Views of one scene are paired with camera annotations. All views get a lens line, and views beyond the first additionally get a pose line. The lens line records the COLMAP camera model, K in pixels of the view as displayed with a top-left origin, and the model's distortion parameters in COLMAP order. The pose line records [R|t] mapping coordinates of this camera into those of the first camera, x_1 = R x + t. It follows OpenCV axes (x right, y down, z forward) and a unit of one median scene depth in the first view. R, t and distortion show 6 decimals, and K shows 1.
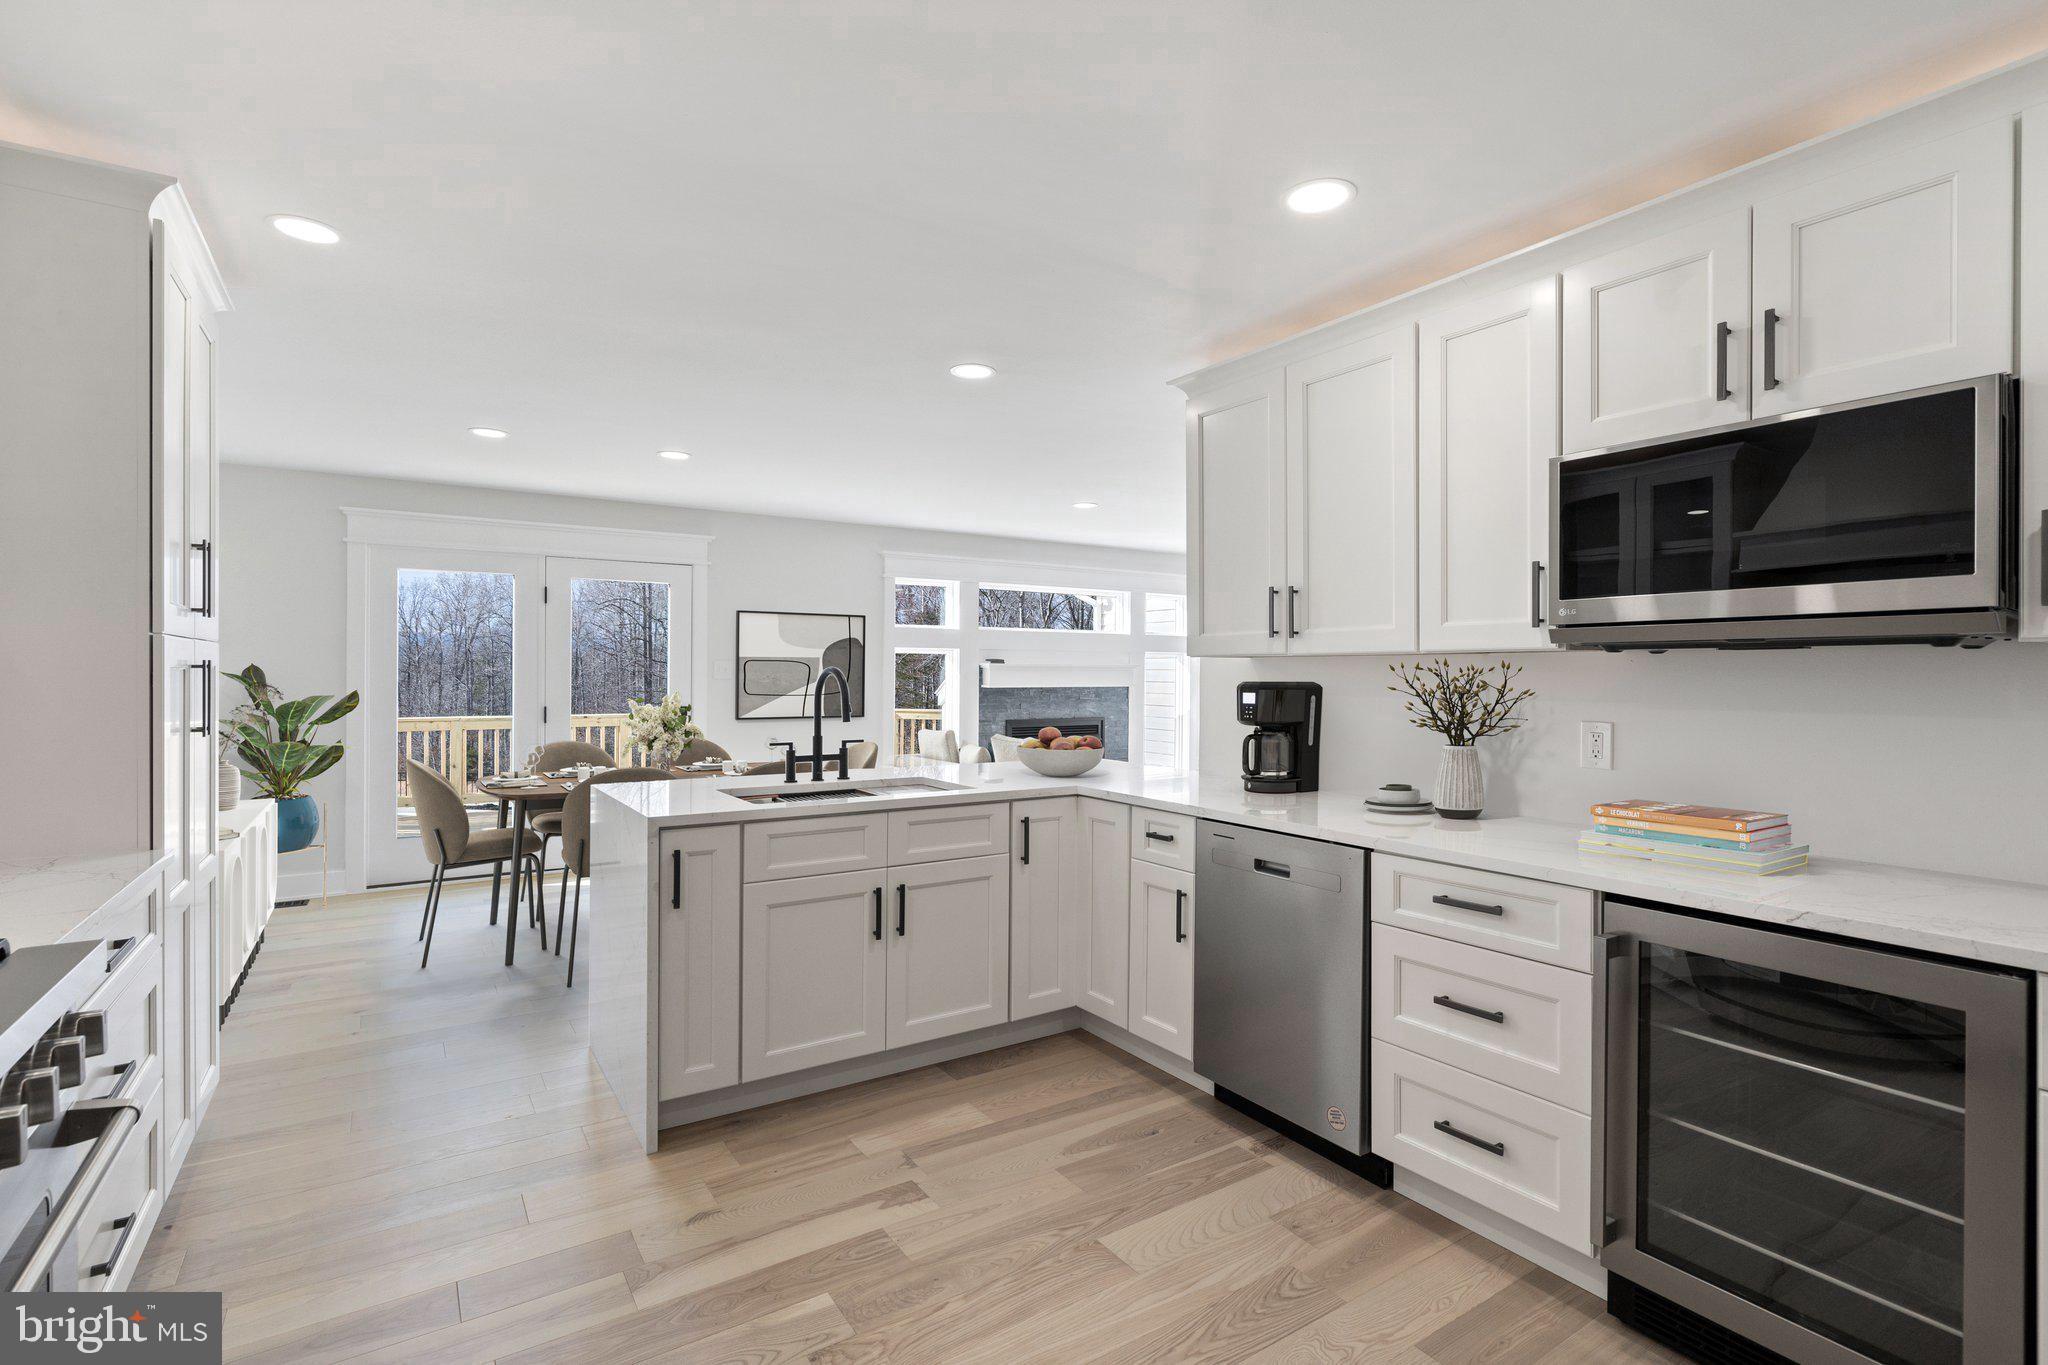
lens RADIAL K [[937.3, 0, 1019.4], [0, 937.3, 695.1], [0, 0, 1]] dist [0.002513, 0.000298]
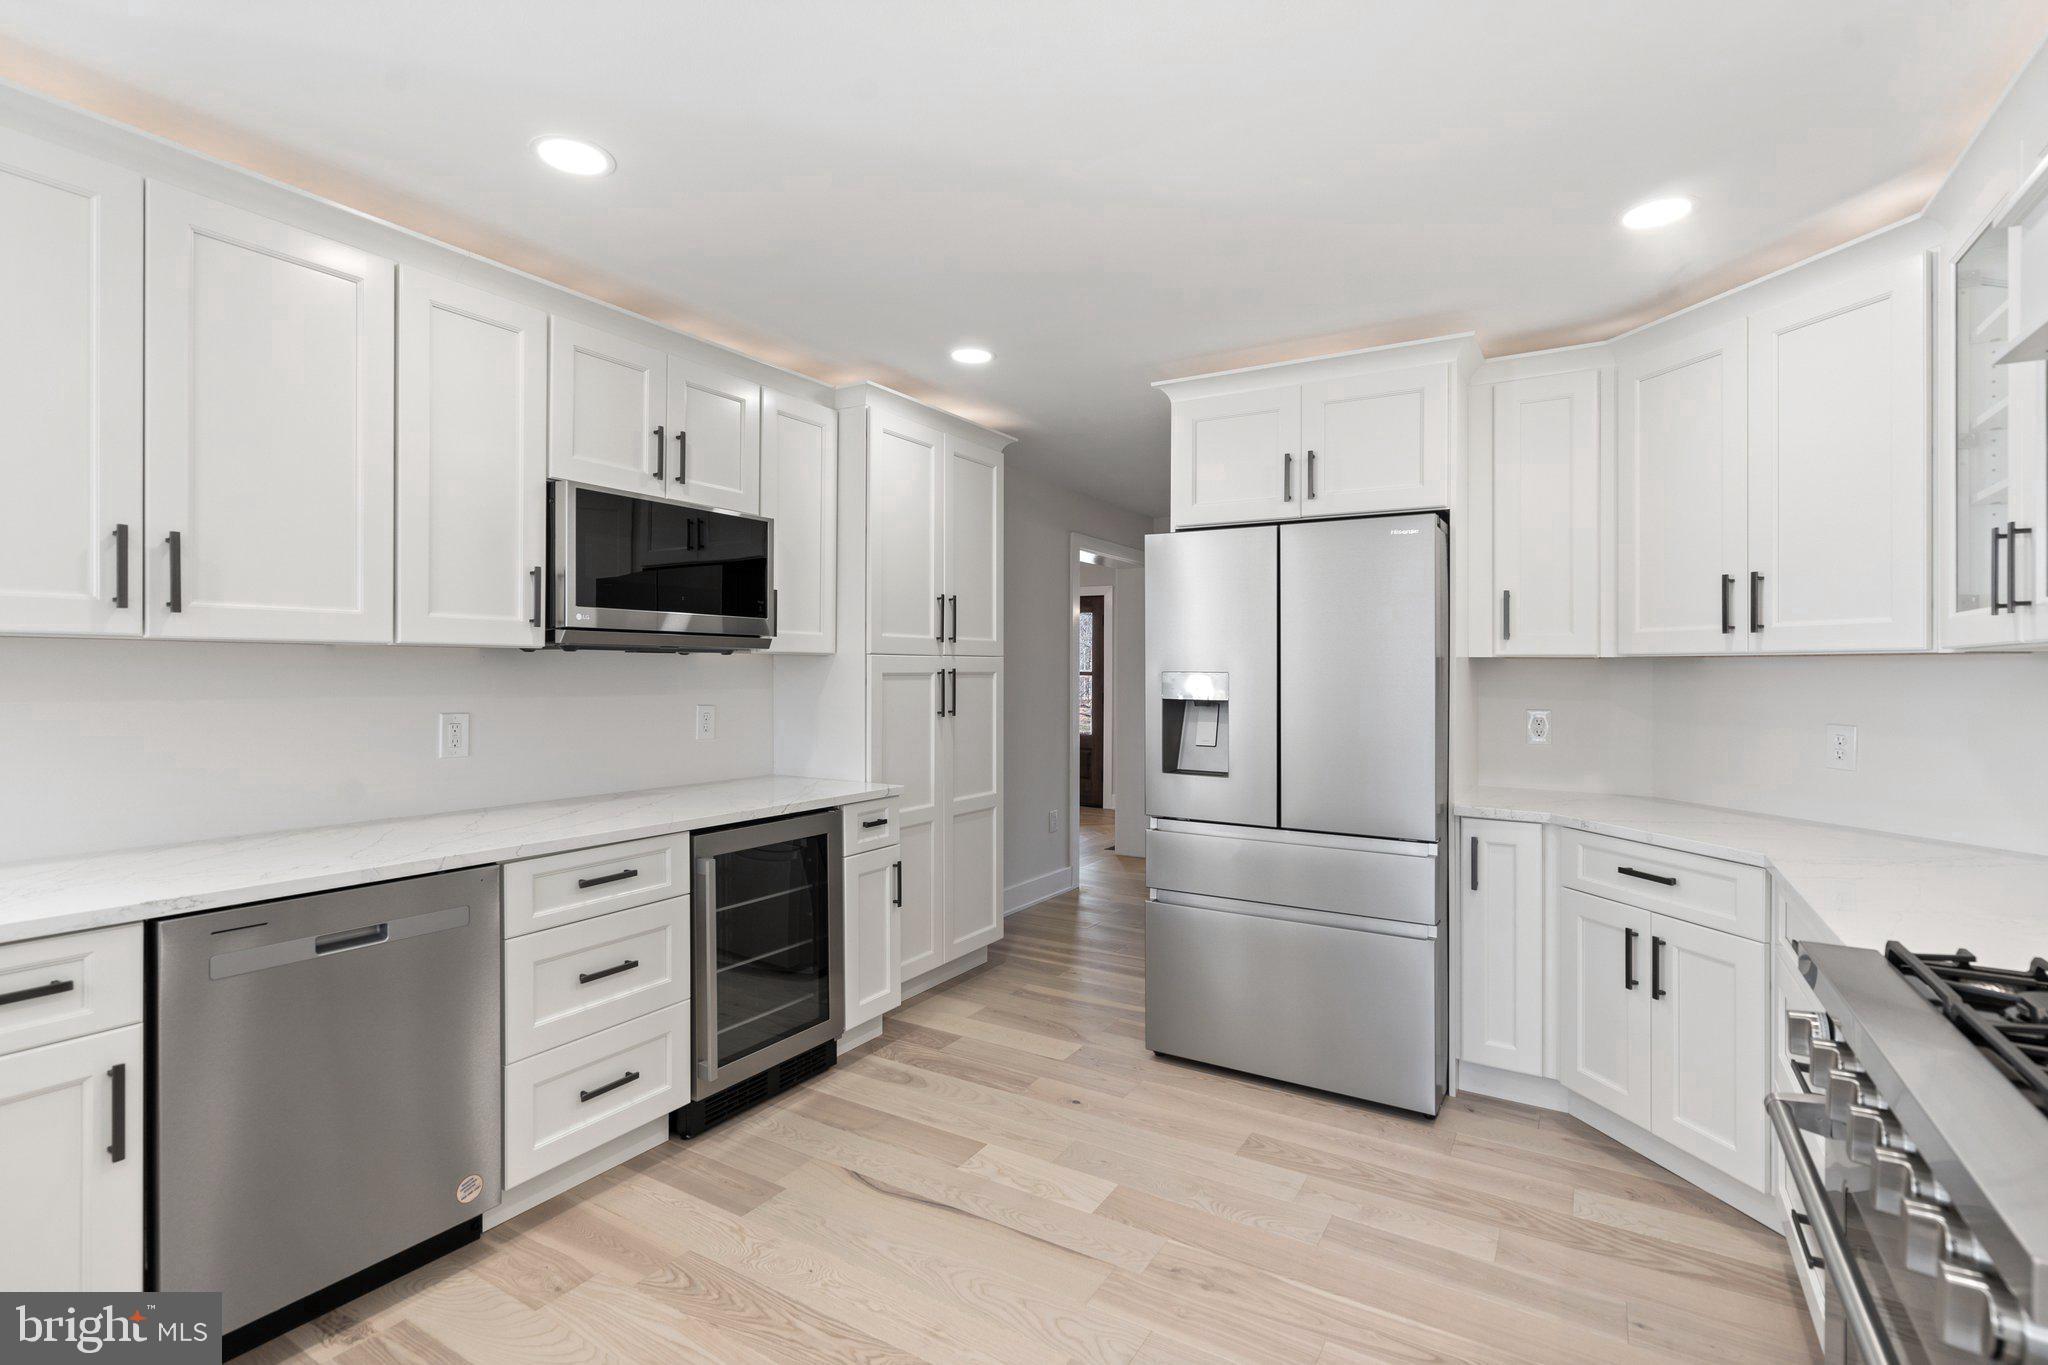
lens RADIAL K [[937.3, 0, 1027.5], [0, 937.3, 667.8], [0, 0, 1]] dist [0.002513, 0.000298]
pose [[-0.419044, -0.007375, 0.907936, -0.737060], [0.003027, 0.999950, 0.009519, -0.035585], [-0.907961, 0.006737, -0.419001, 1.010004]]
